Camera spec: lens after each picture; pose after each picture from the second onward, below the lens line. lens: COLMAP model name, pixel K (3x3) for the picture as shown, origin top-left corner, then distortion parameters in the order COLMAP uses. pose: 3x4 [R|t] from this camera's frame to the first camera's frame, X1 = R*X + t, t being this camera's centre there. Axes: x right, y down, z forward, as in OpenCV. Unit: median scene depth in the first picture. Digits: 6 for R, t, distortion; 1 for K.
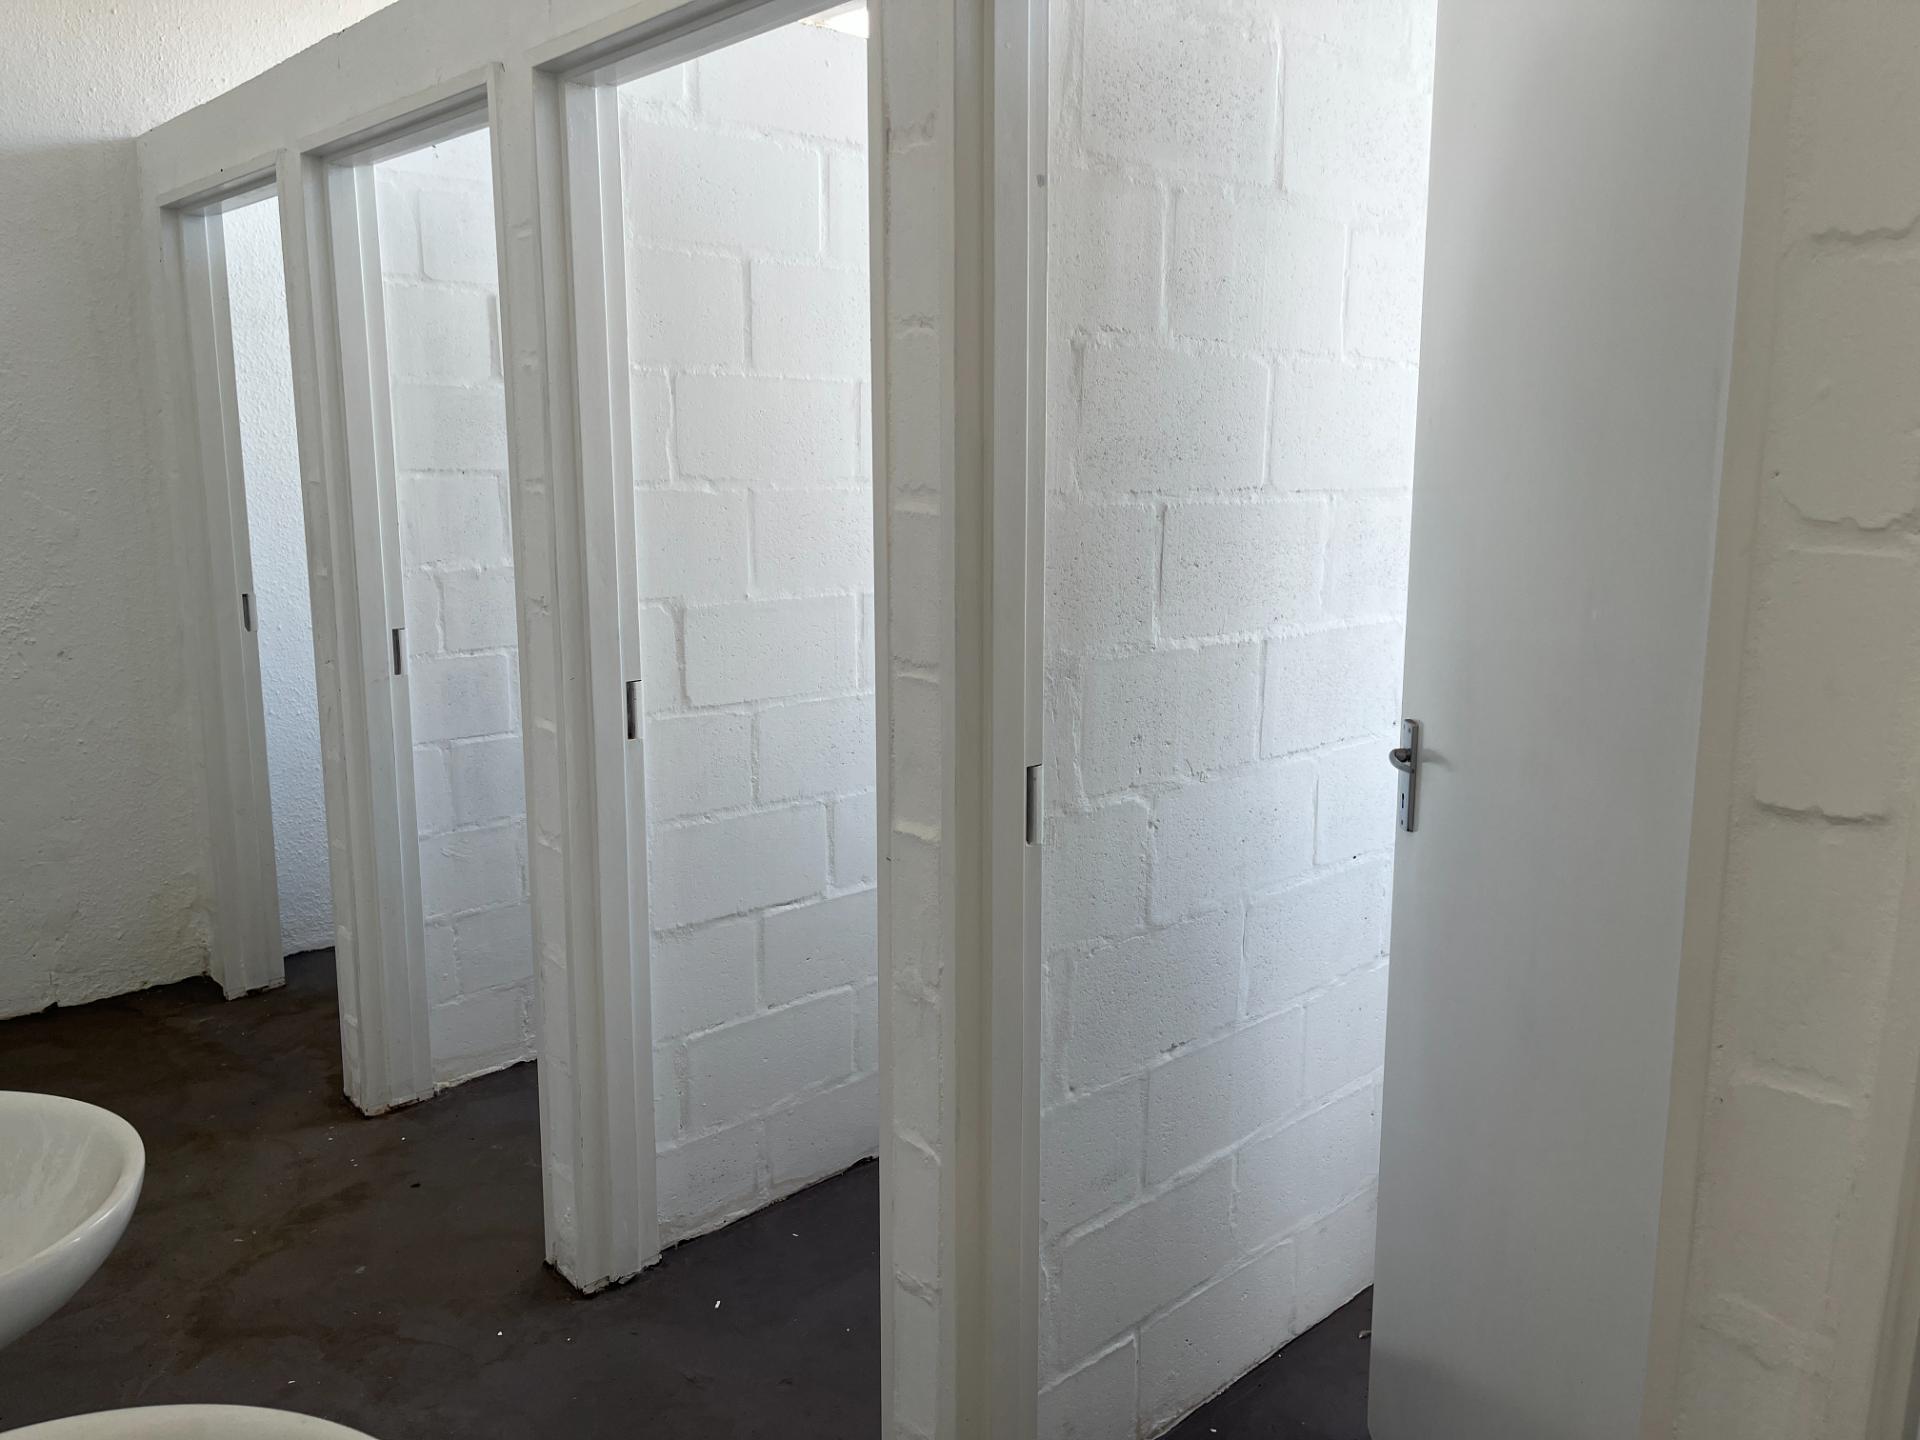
lens RADIAL K [[1440.6, 0, 957.1], [0, 1440.6, 709.2], [0, 0, 1]] dist [0.066163, -0.099840]
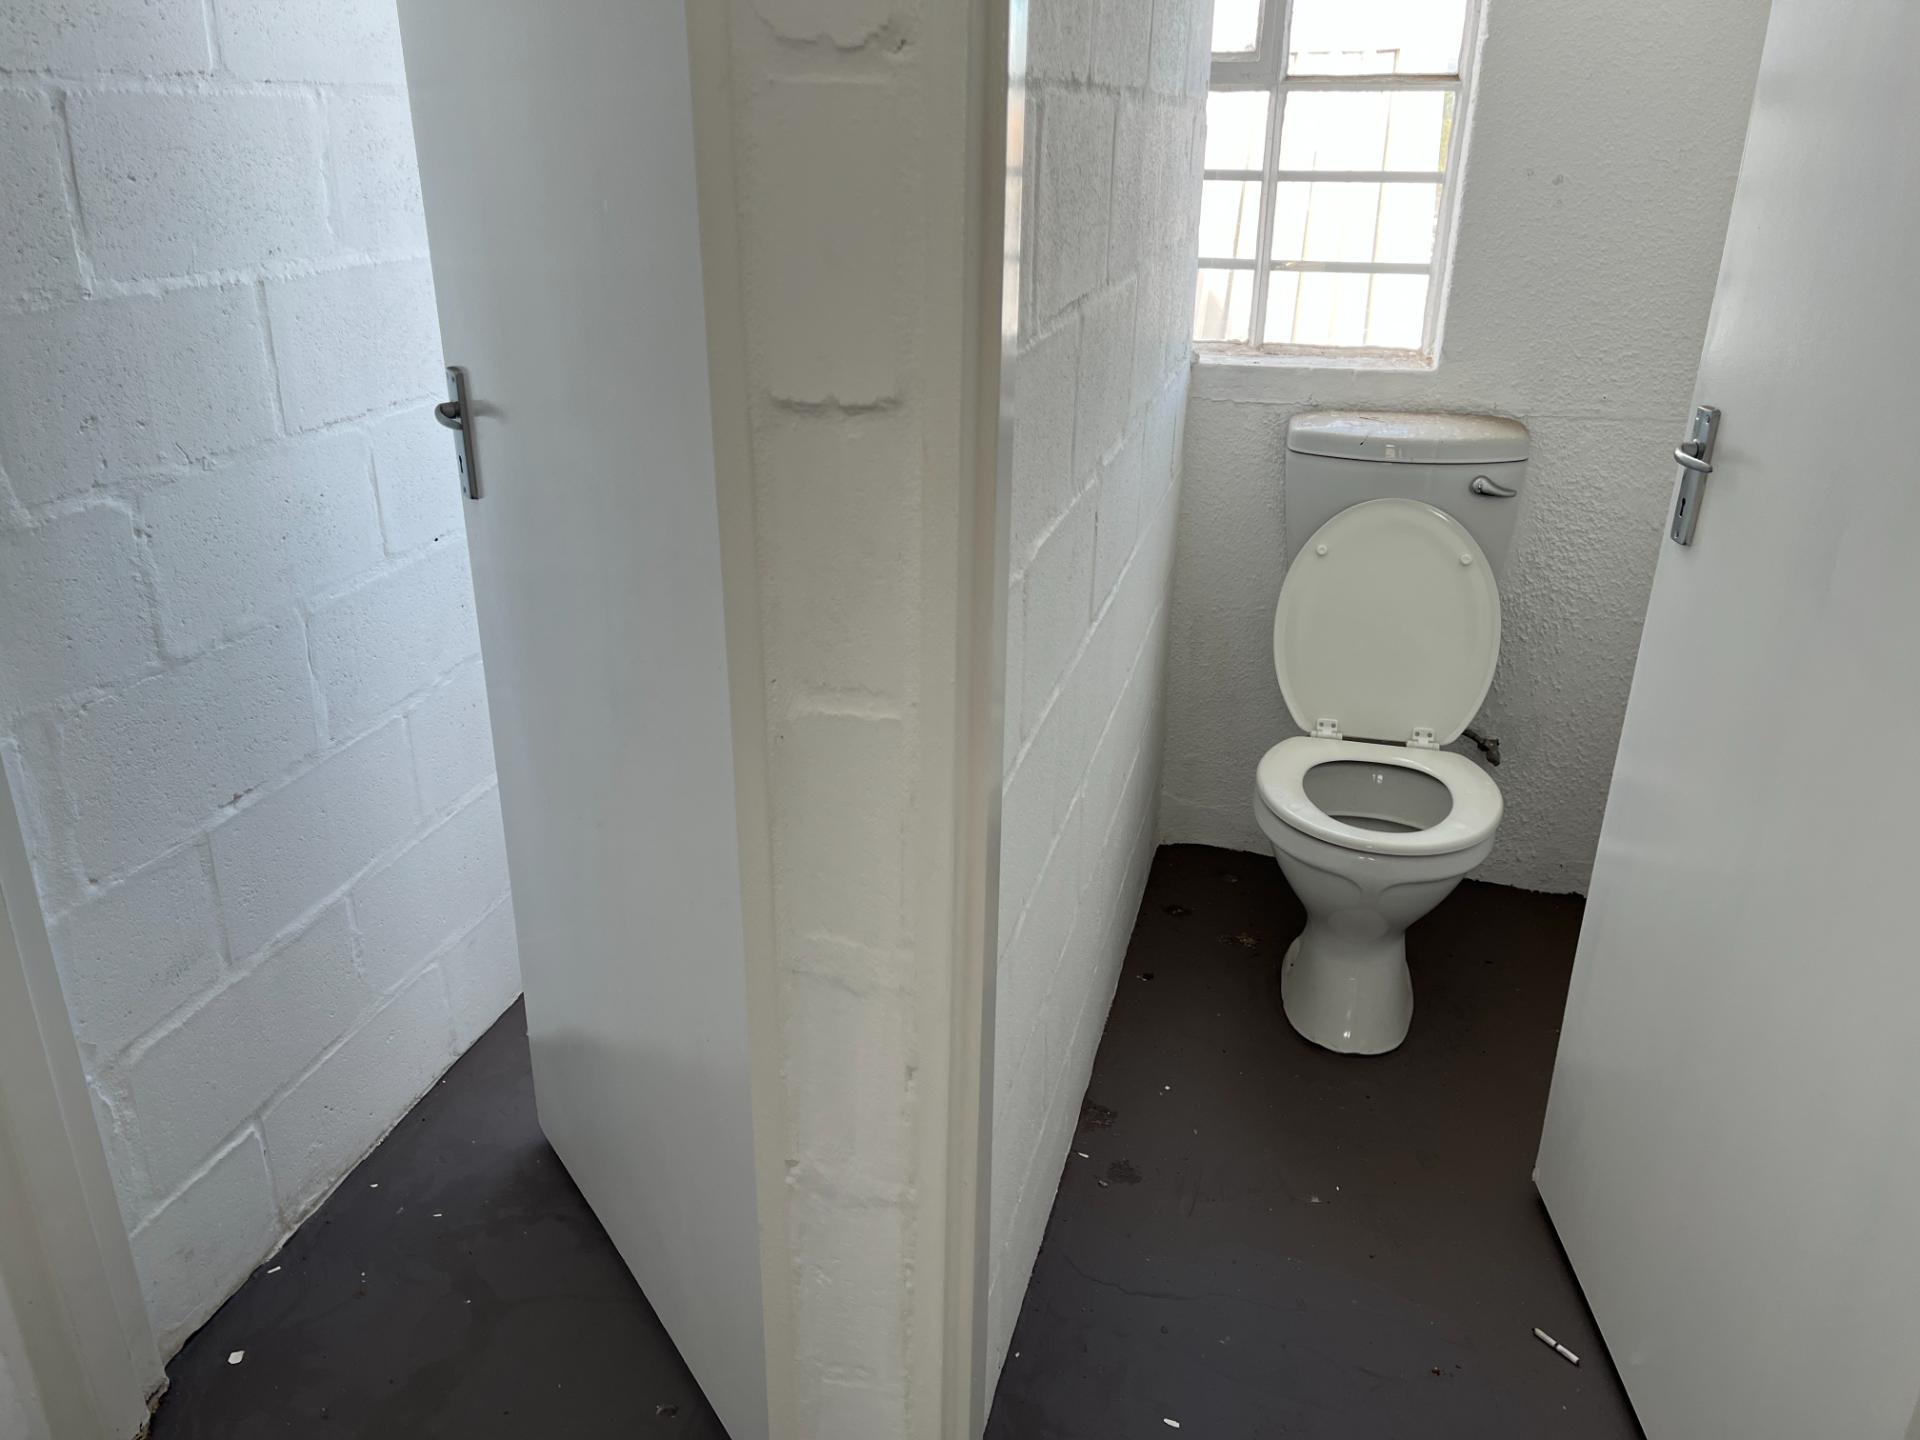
lens RADIAL K [[1440.6, 0, 957.1], [0, 1440.6, 709.2], [0, 0, 1]] dist [0.066163, -0.099840]
pose [[0.838662, -0.199686, 0.506726, 0.086079], [0.087205, 0.967595, 0.236971, 0.024503], [-0.537625, -0.154550, 0.828899, 0.102350]]
